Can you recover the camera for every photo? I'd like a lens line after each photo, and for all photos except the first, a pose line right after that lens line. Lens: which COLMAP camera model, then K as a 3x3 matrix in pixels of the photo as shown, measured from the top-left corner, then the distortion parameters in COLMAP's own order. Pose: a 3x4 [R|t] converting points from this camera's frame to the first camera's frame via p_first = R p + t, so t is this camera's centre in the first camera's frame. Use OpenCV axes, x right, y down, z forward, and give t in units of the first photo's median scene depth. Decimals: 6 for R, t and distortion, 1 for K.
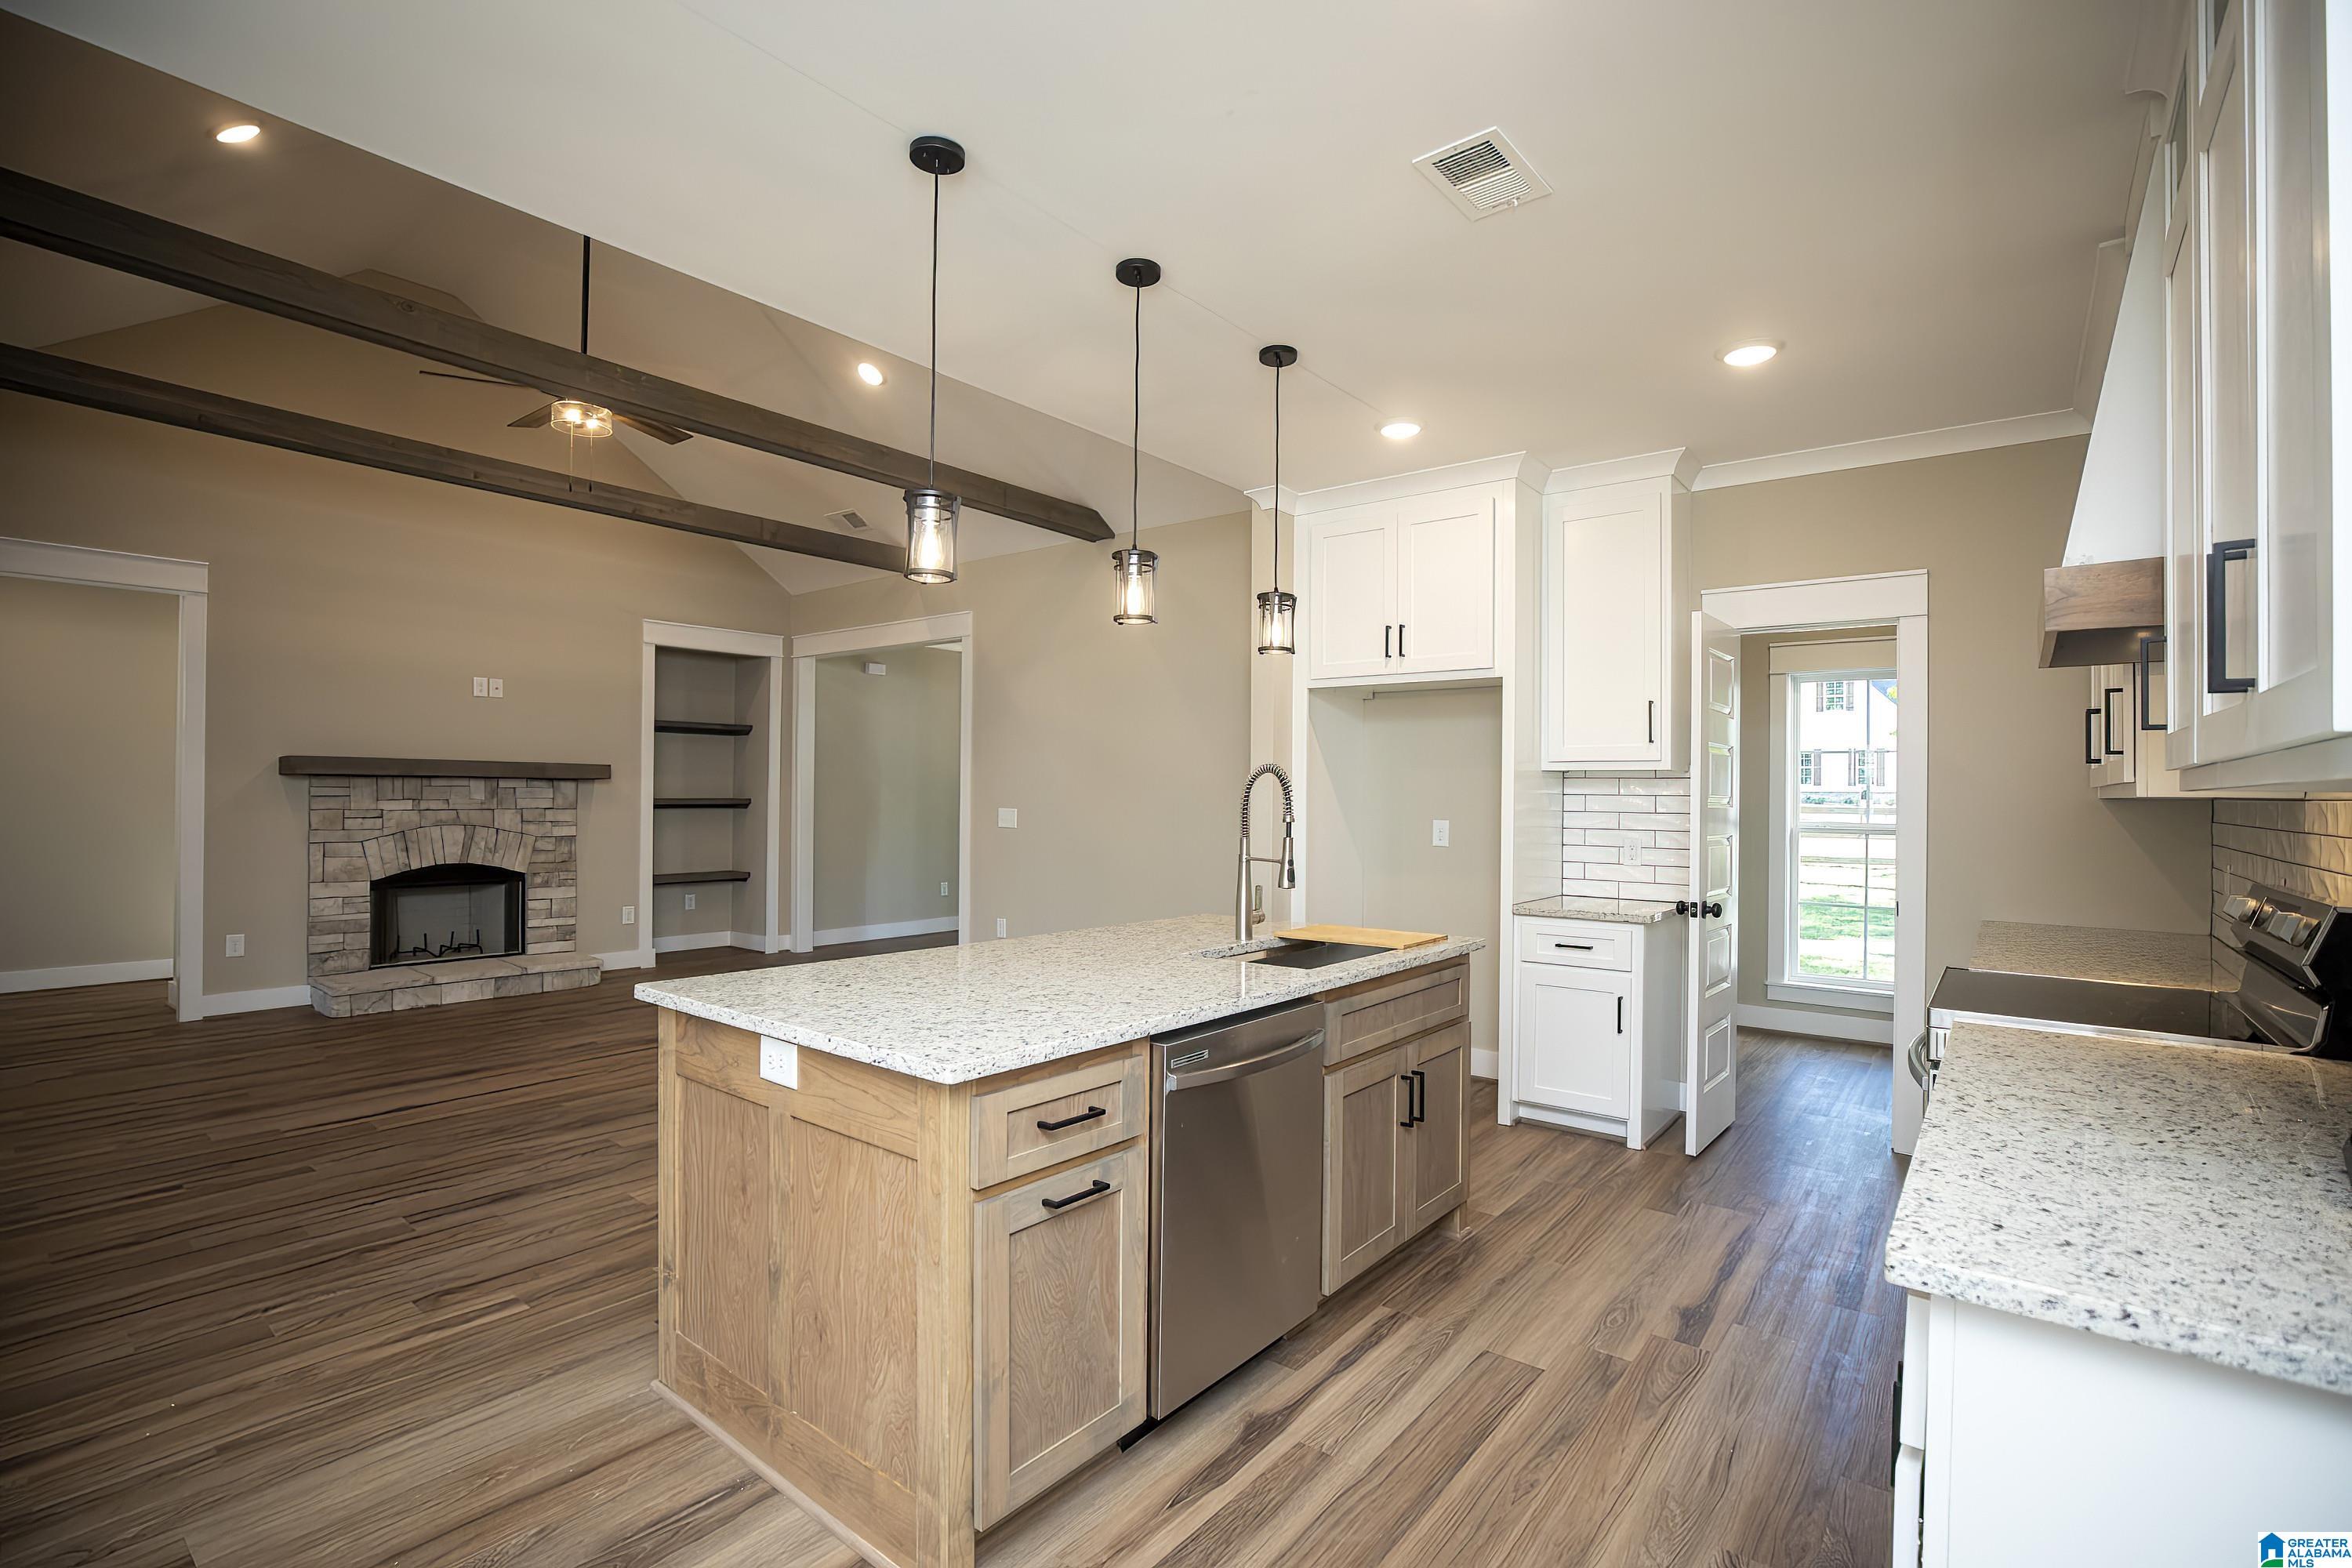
lens RADIAL K [[1083.7, 0, 1172.3], [0, 1083.7, 787.0], [0, 0, 1]] dist [-0.032021, 0.000664]
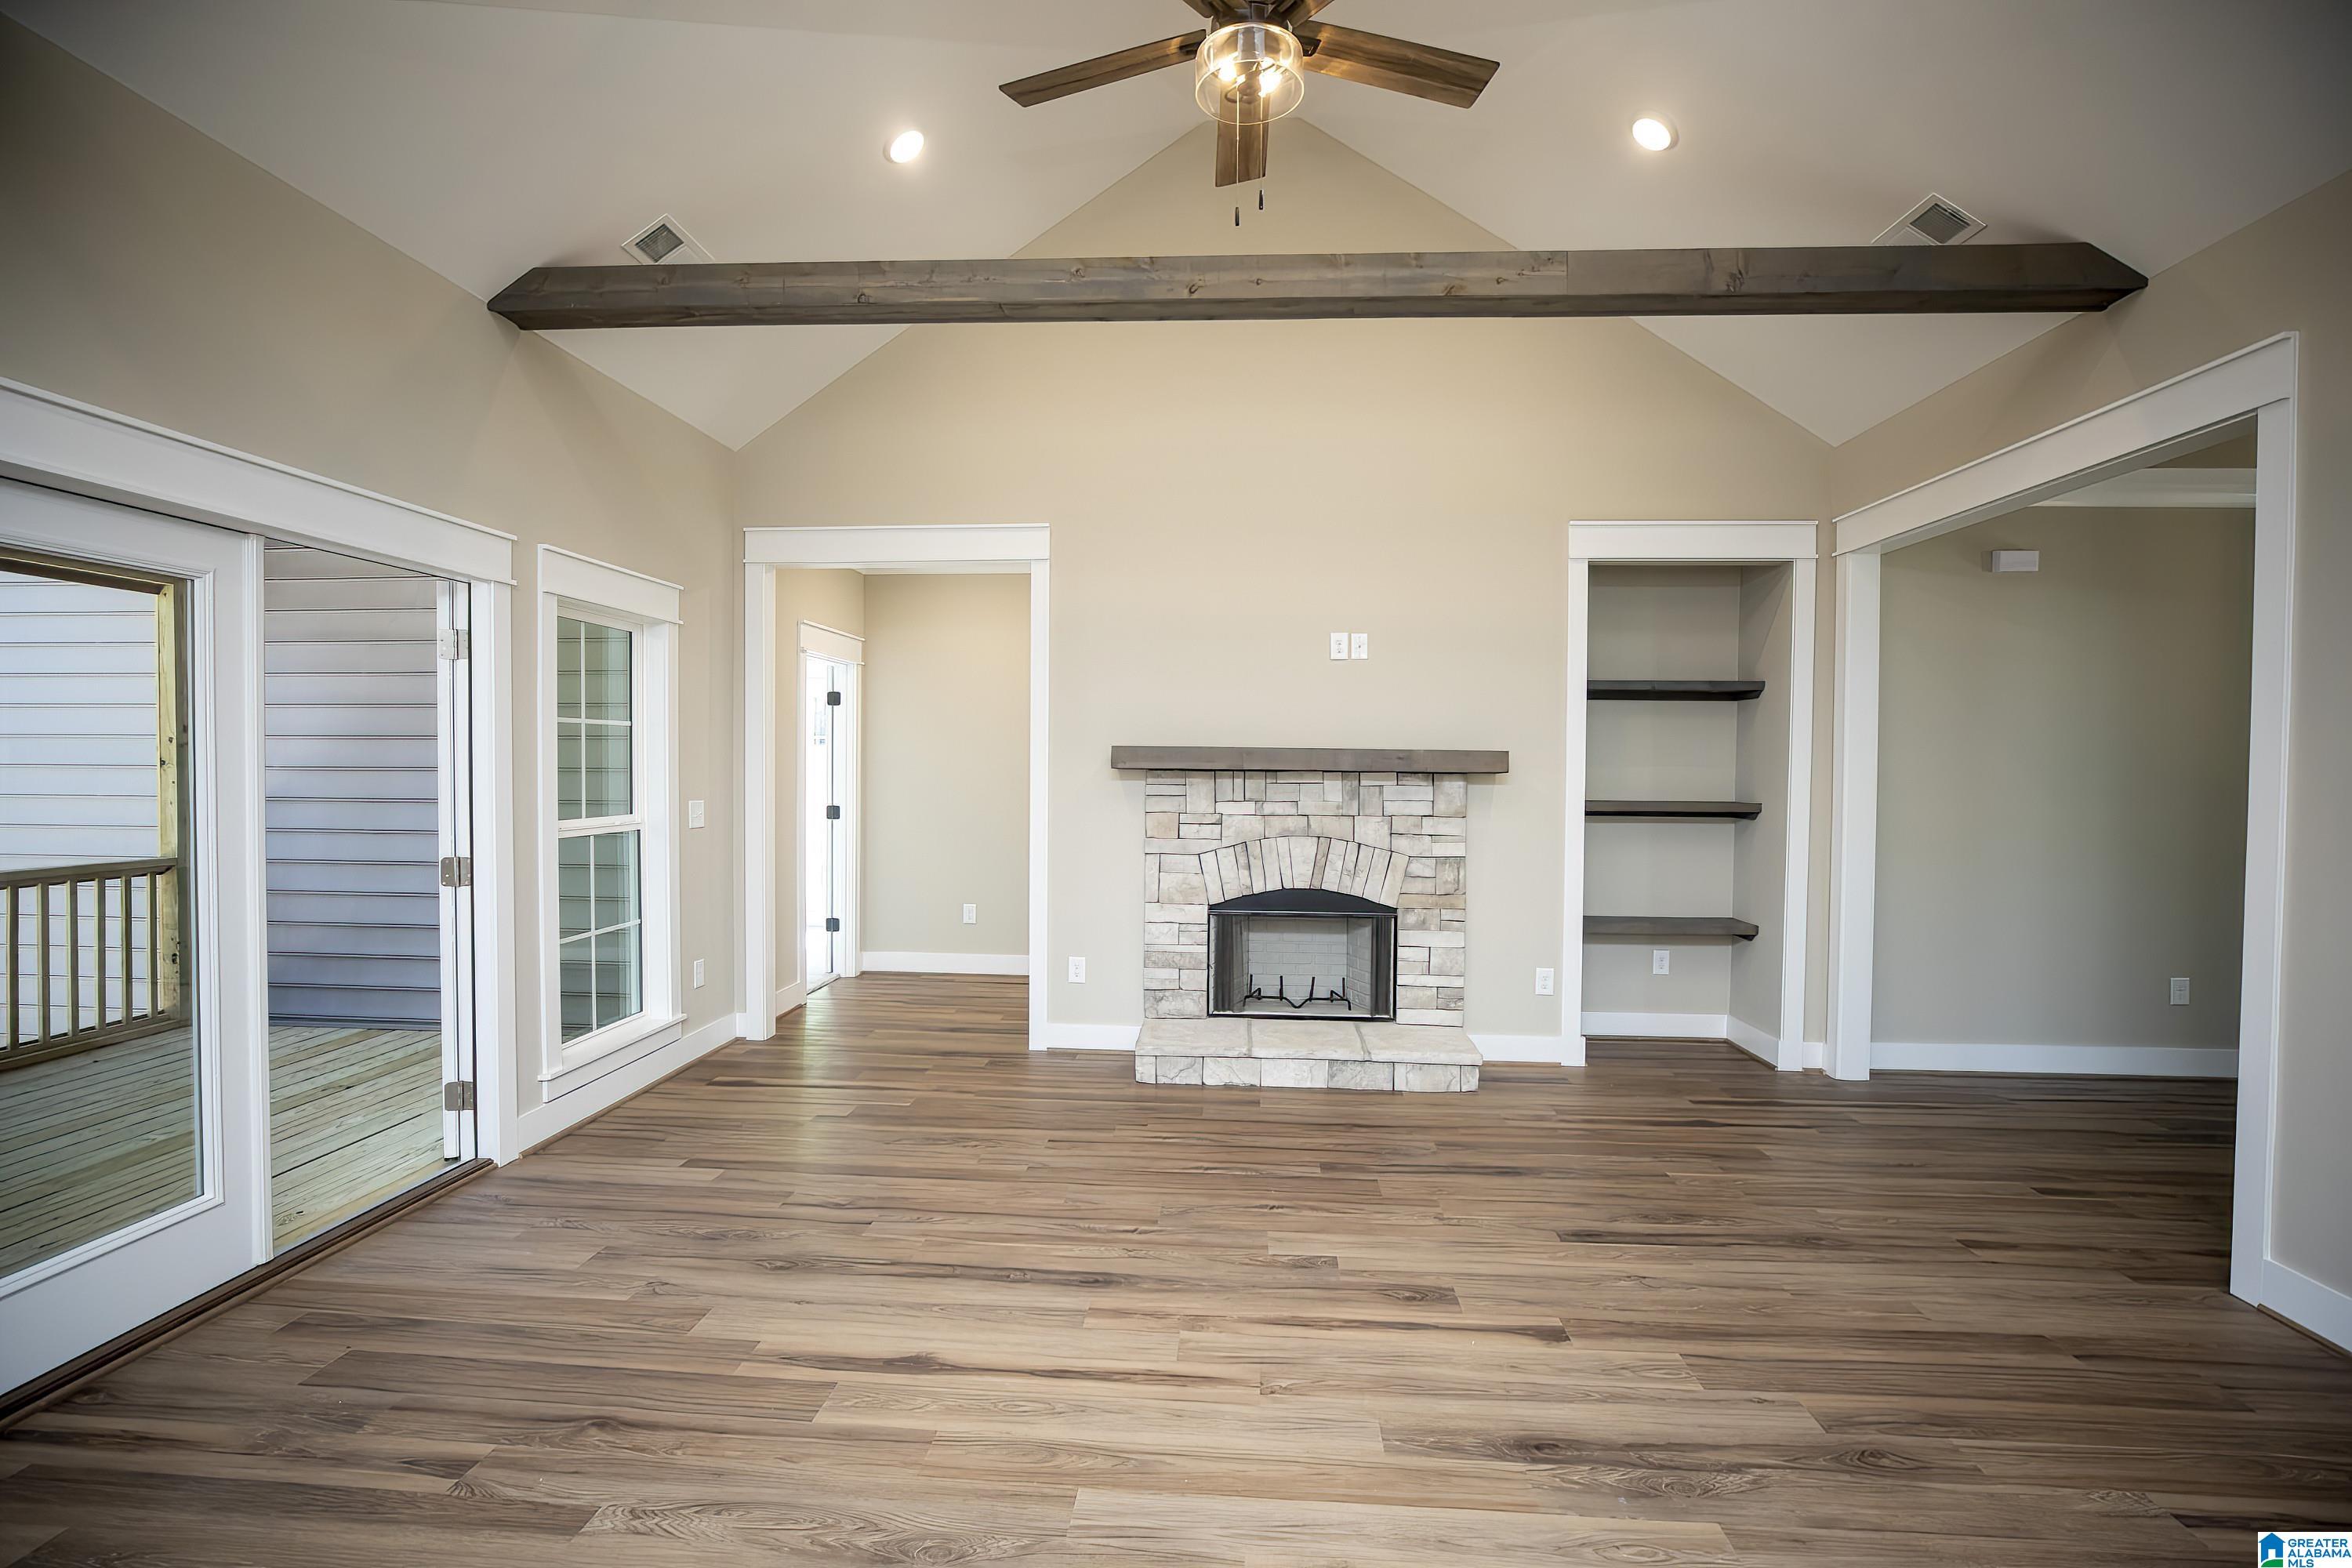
lens RADIAL K [[1083.7, 0, 1172.3], [0, 1083.7, 787.0], [0, 0, 1]] dist [-0.032021, 0.000664]
pose [[0.568699, 0.015647, -0.822397, -0.109930], [0.000013, 0.999819, 0.019032, -0.012615], [0.822546, -0.010835, 0.568596, 0.499481]]
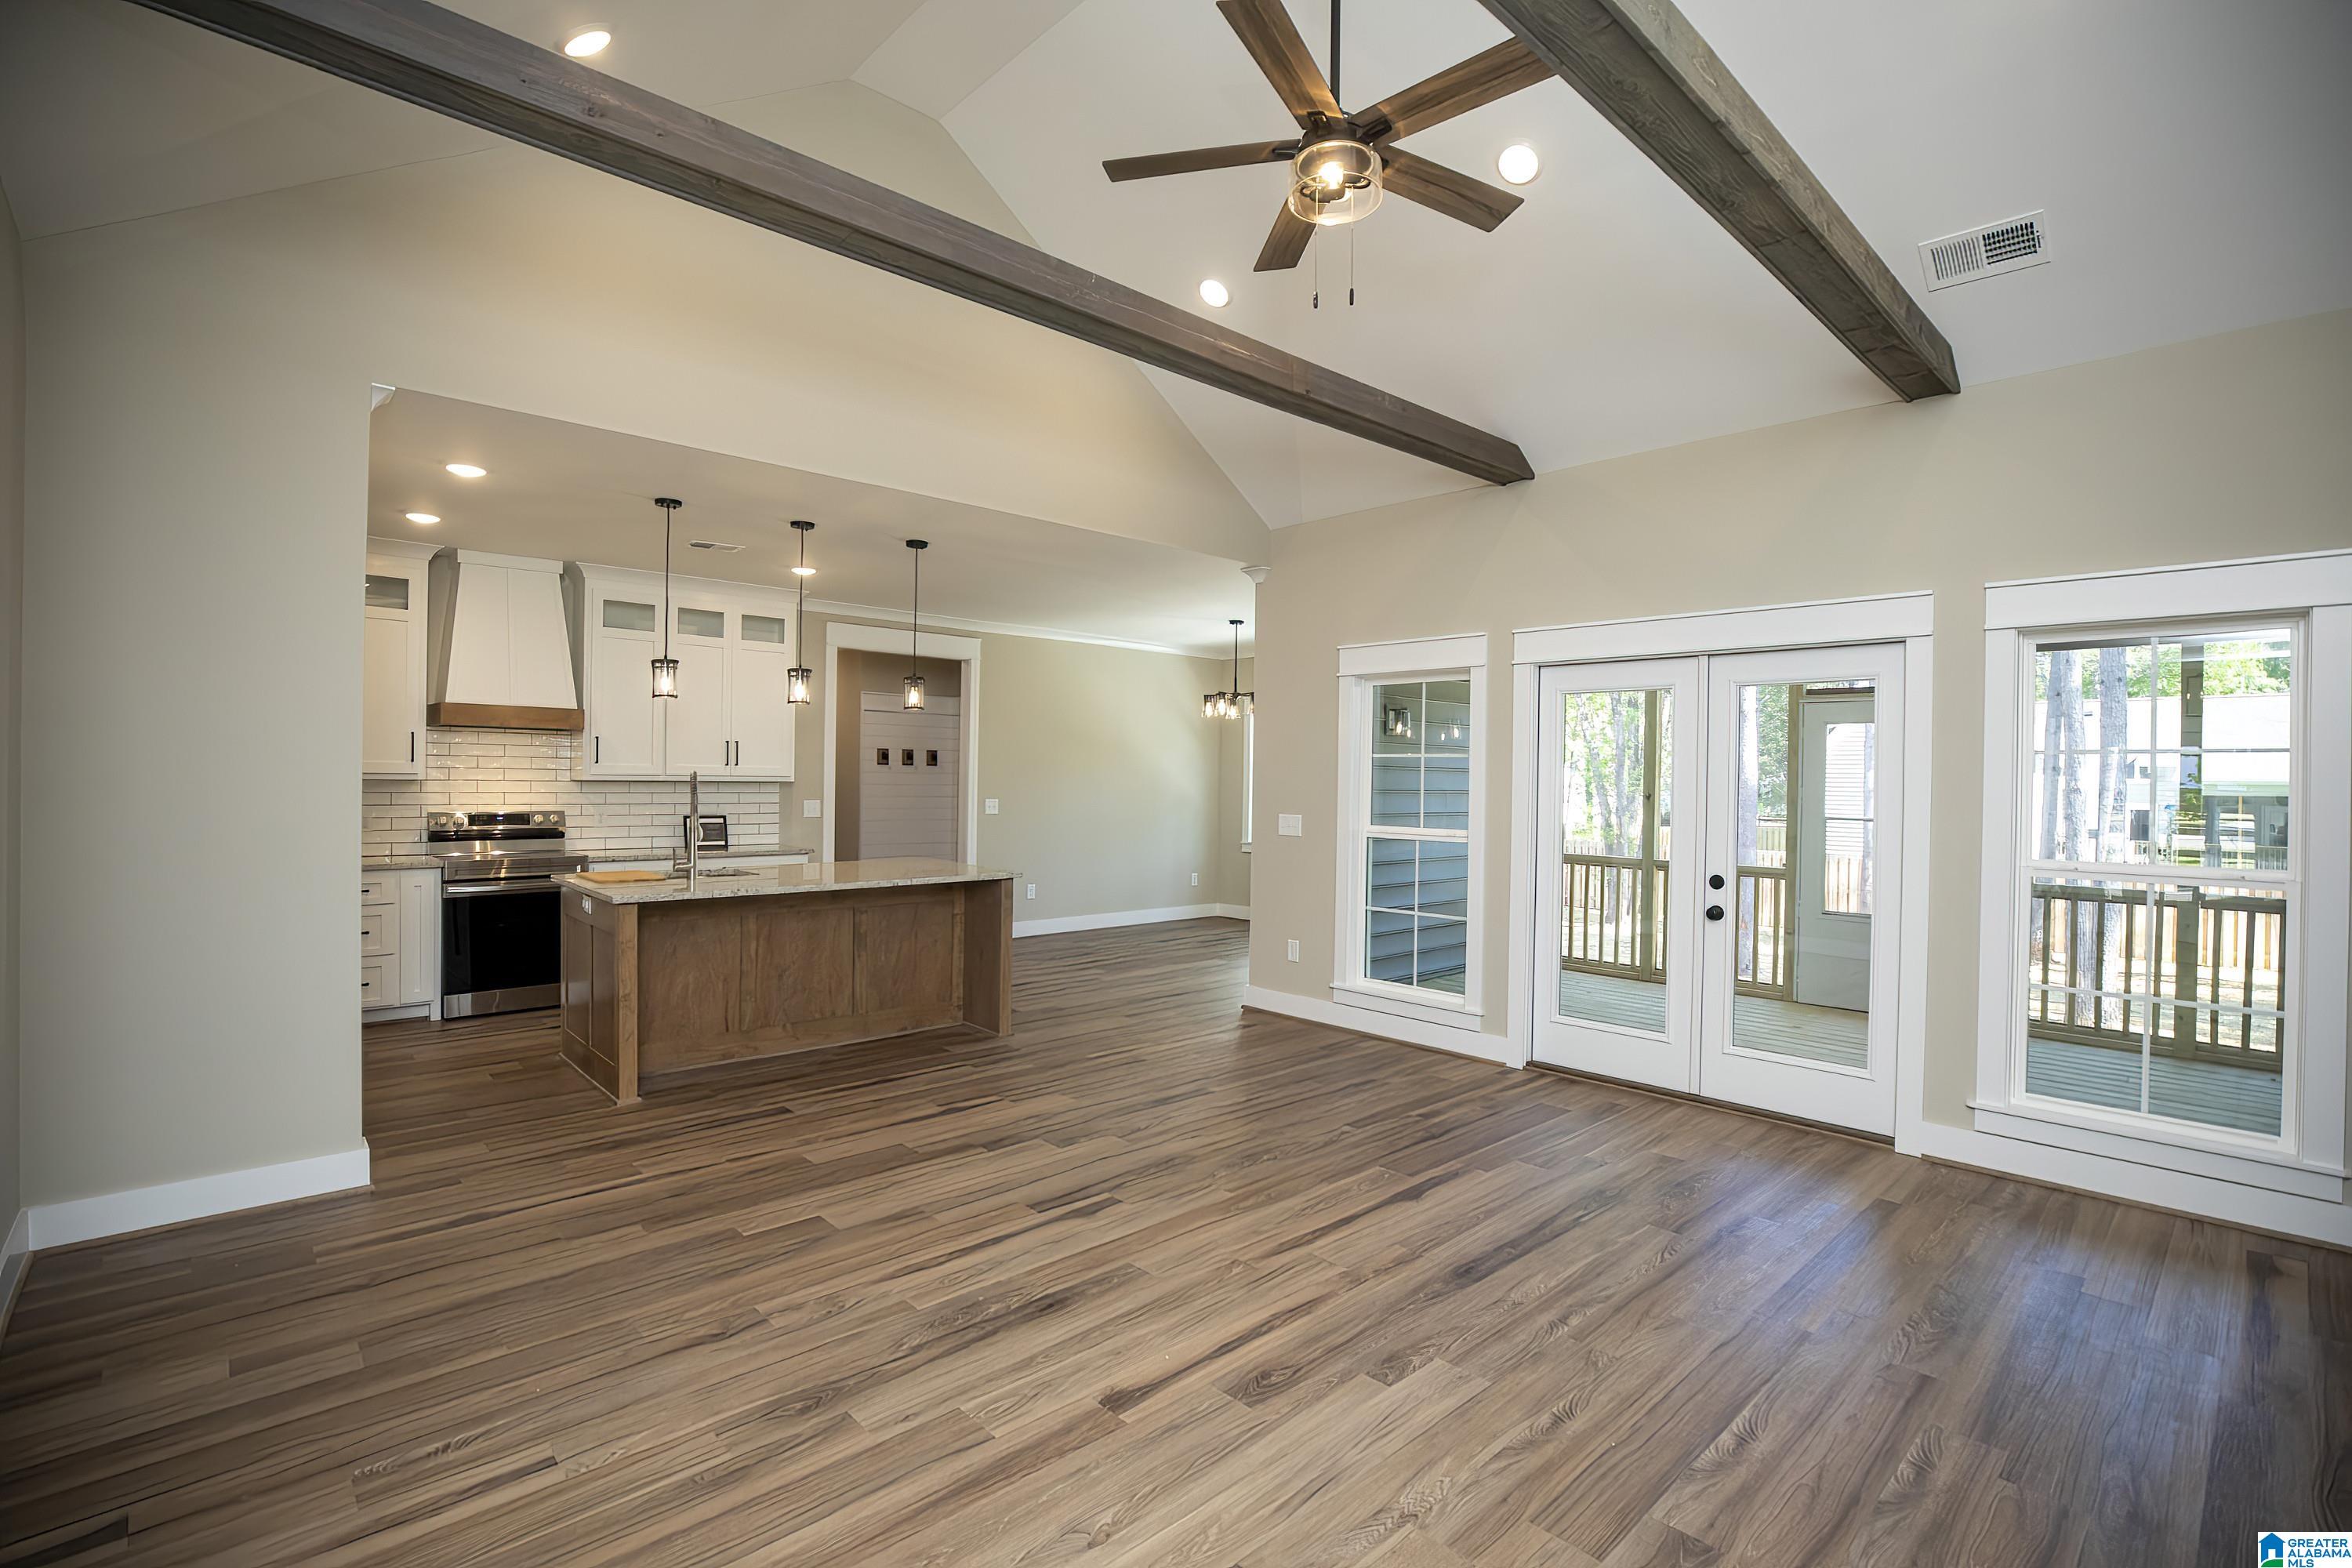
lens RADIAL K [[1083.7, 0, 1172.3], [0, 1083.7, 787.0], [0, 0, 1]] dist [-0.032021, 0.000664]
pose [[-0.989066, -0.023645, 0.145565, -0.415535], [-0.023582, 0.999720, 0.002163, -0.011120], [-0.145575, -0.001293, -0.989346, 1.187589]]
